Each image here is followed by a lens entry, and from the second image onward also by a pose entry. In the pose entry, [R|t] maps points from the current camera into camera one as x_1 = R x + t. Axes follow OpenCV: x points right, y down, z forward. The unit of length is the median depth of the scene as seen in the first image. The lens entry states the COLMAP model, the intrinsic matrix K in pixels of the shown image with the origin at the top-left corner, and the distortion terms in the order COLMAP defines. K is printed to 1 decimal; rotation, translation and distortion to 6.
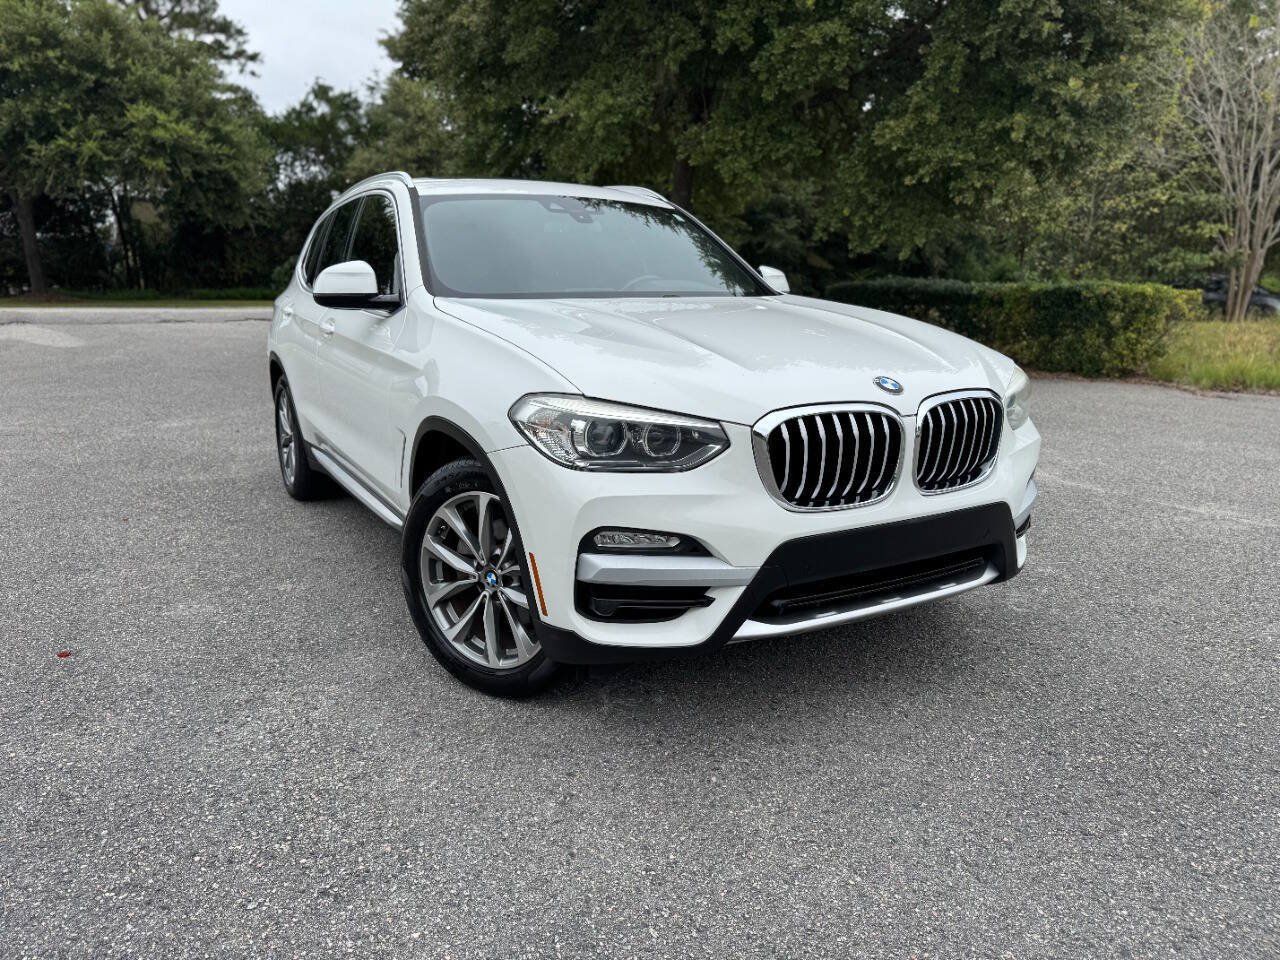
lens RADIAL K [[912.2, 0, 647.7], [0, 912.2, 483.2], [0, 0, 1]] dist [0.014341, -0.015917]
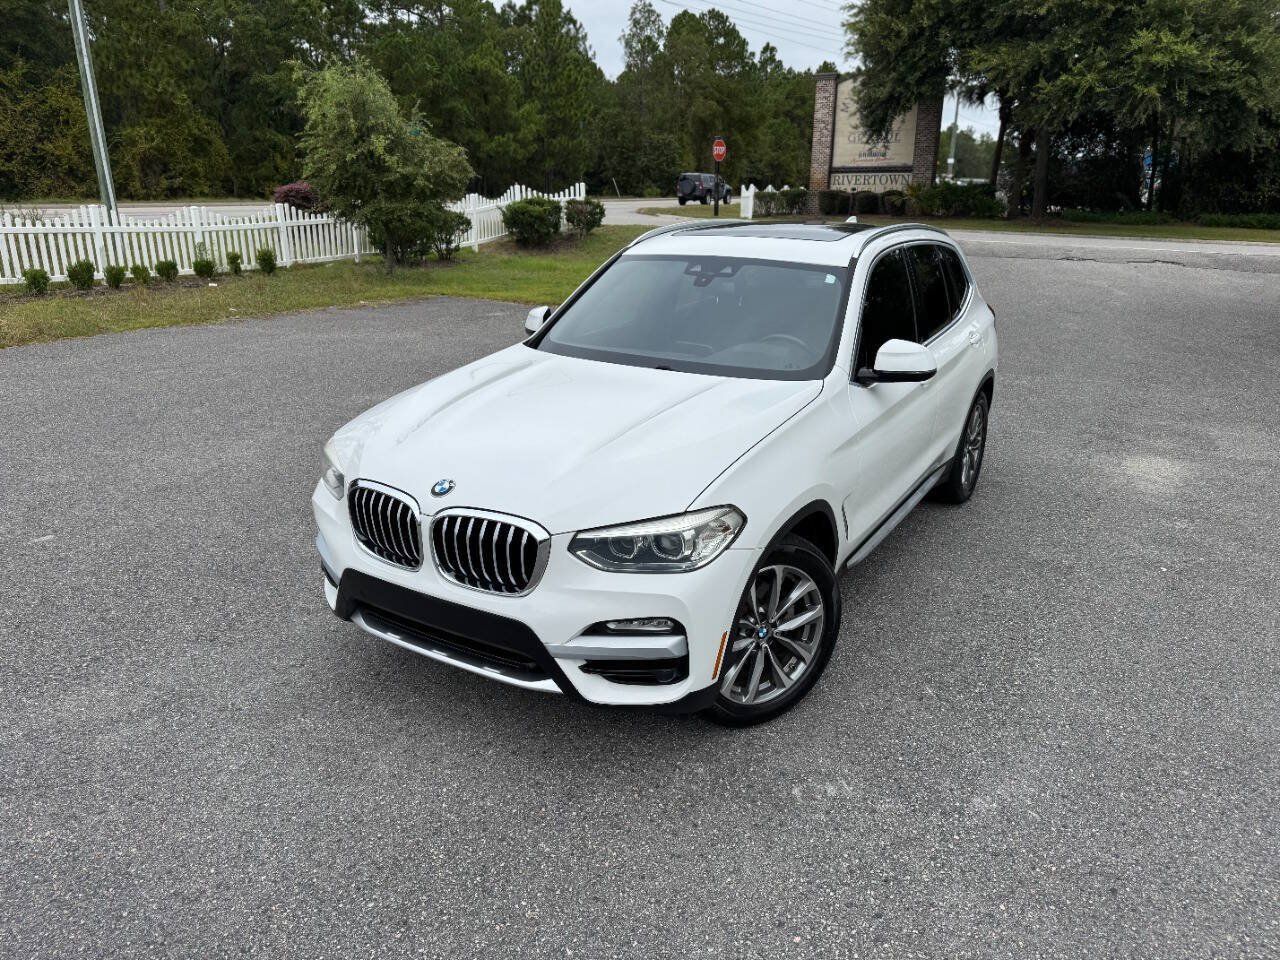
lens RADIAL K [[912.2, 0, 635.1], [0, 912.2, 479.7], [0, 0, 1]] dist [0.014341, -0.015917]
pose [[0.472661, 0.273576, -0.837704, 0.140777], [-0.194934, 0.959502, 0.203364, -0.041587], [0.859414, 0.067175, 0.506849, 0.058790]]
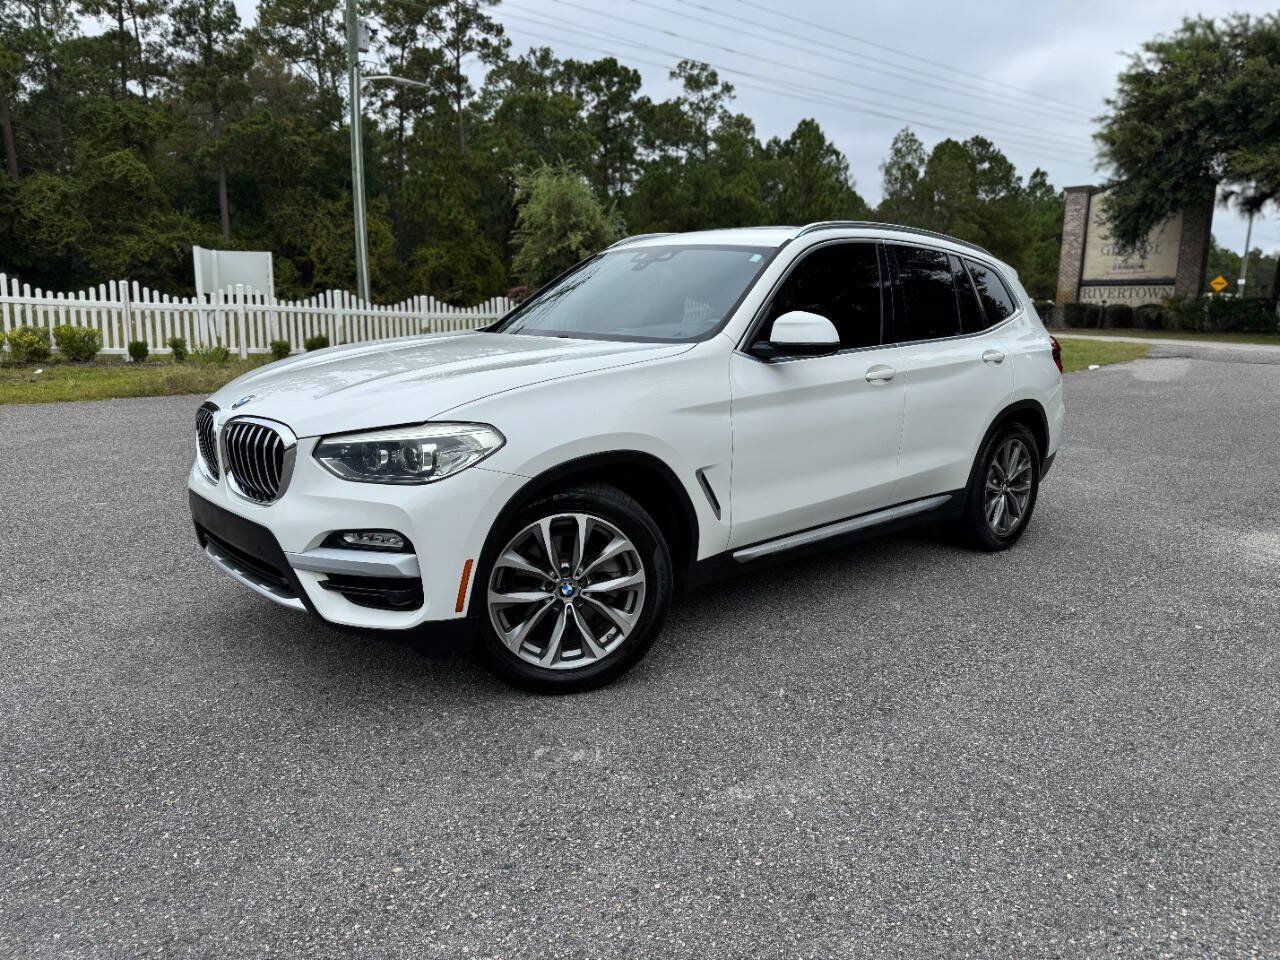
lens RADIAL K [[912.2, 0, 645.2], [0, 912.2, 477.8], [0, 0, 1]] dist [0.014341, -0.015917]
pose [[0.222594, 0.183280, -0.957528, 0.161285], [-0.225823, 0.965151, 0.132242, -0.029714], [0.948396, 0.186796, 0.256226, 0.120624]]
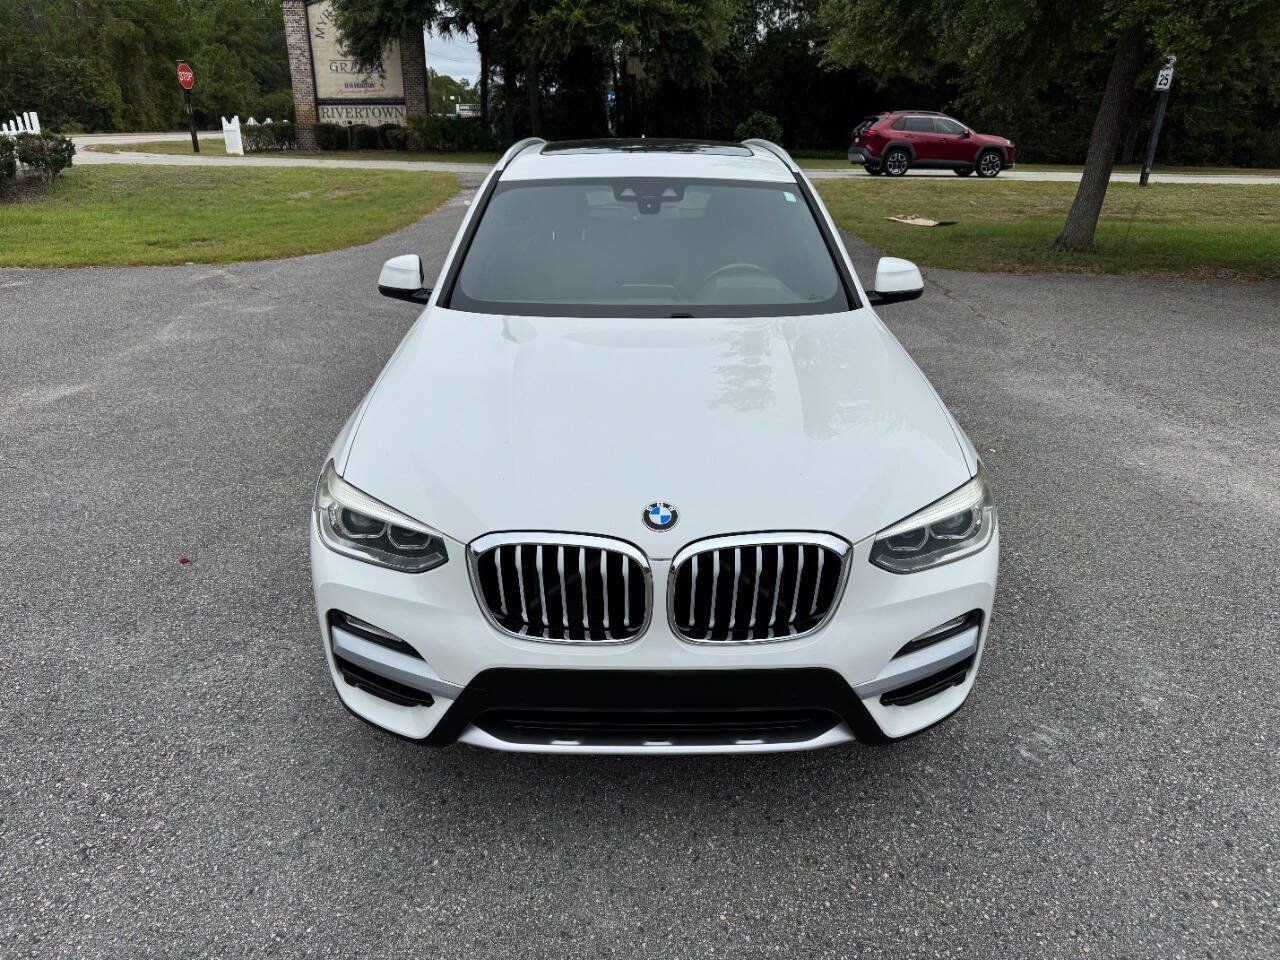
lens RADIAL K [[912.2, 0, 638.1], [0, 912.2, 477.6], [0, 0, 1]] dist [0.014341, -0.015917]
pose [[0.867648, 0.182366, -0.462526, 0.062690], [-0.110072, 0.977673, 0.178996, -0.028887], [0.484842, -0.104394, 0.868349, 0.024582]]
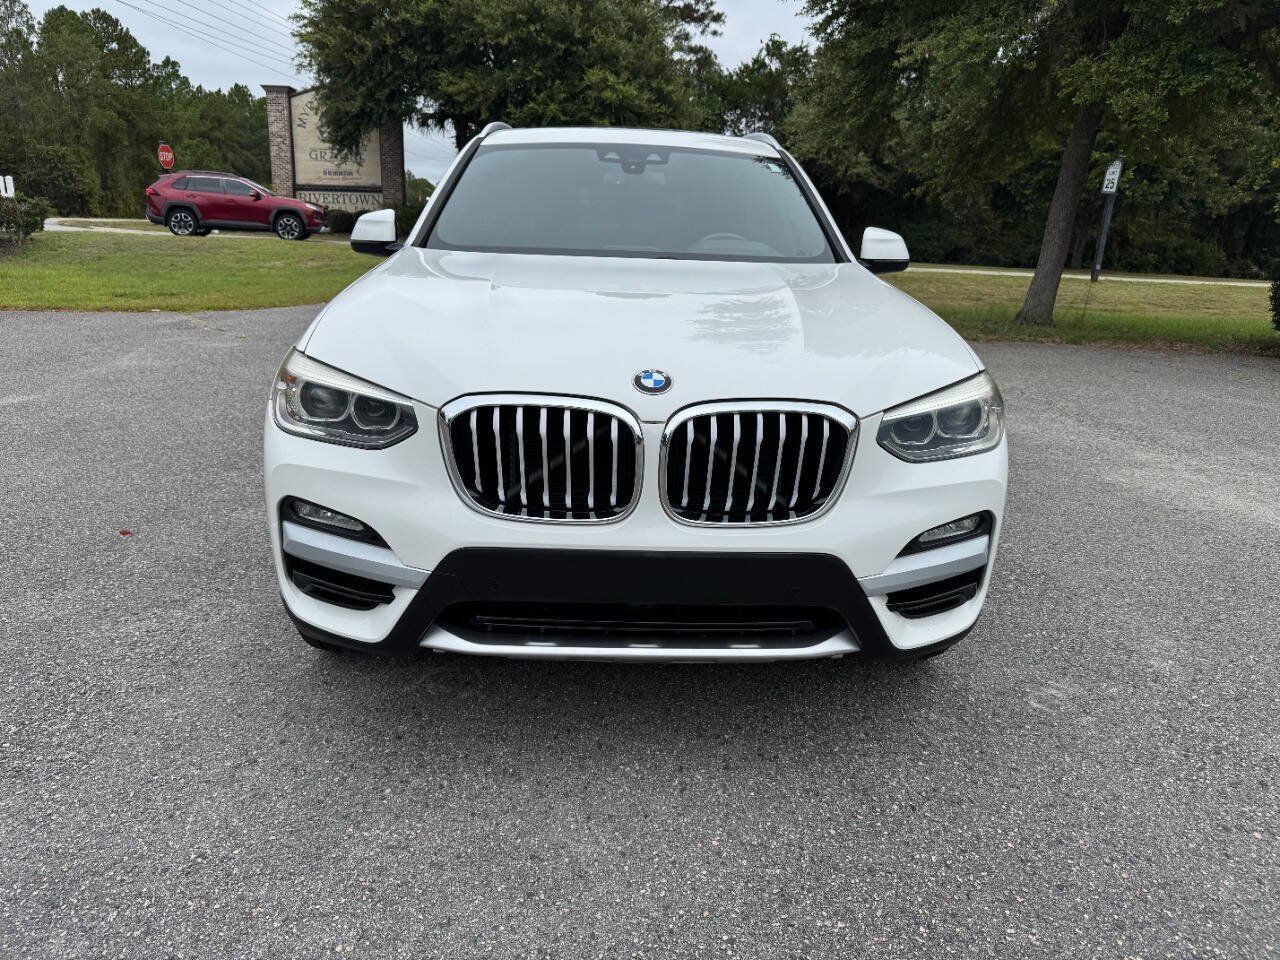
lens RADIAL K [[912.2, 0, 635.9], [0, 912.2, 477.1], [0, 0, 1]] dist [0.014341, -0.015917]
pose [[0.881527, 0.150646, -0.447456, 0.060803], [-0.133278, 0.988585, 0.070259, -0.007614], [0.452933, -0.002299, 0.891542, 0.028638]]
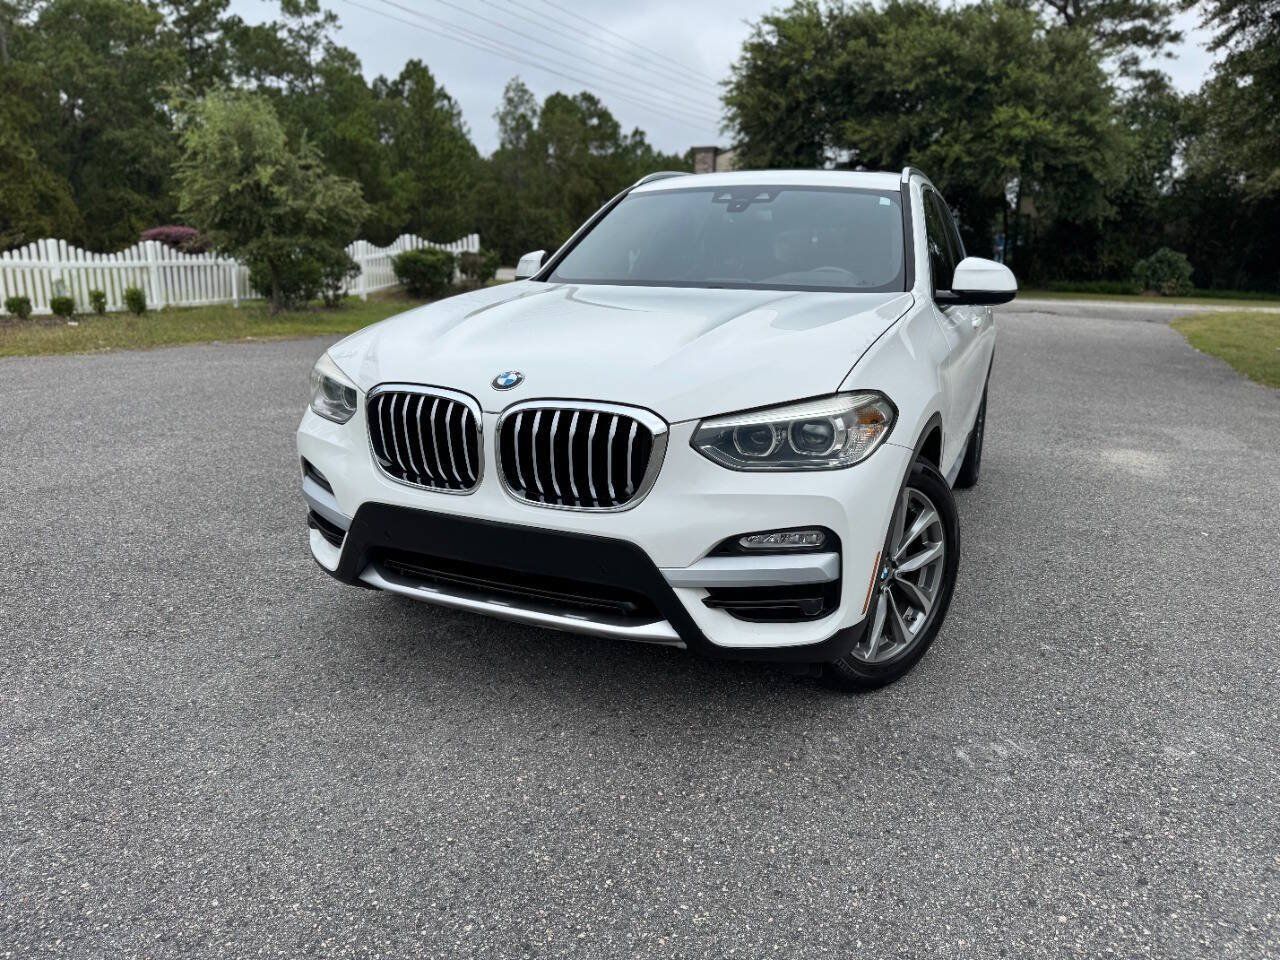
lens RADIAL K [[912.2, 0, 644.3], [0, 912.2, 485.1], [0, 0, 1]] dist [0.014341, -0.015917]
pose [[0.595007, 0.199747, -0.778504, 0.109988], [-0.192734, 0.975823, 0.103069, -0.012329], [0.780270, 0.088717, 0.619119, 0.052301]]
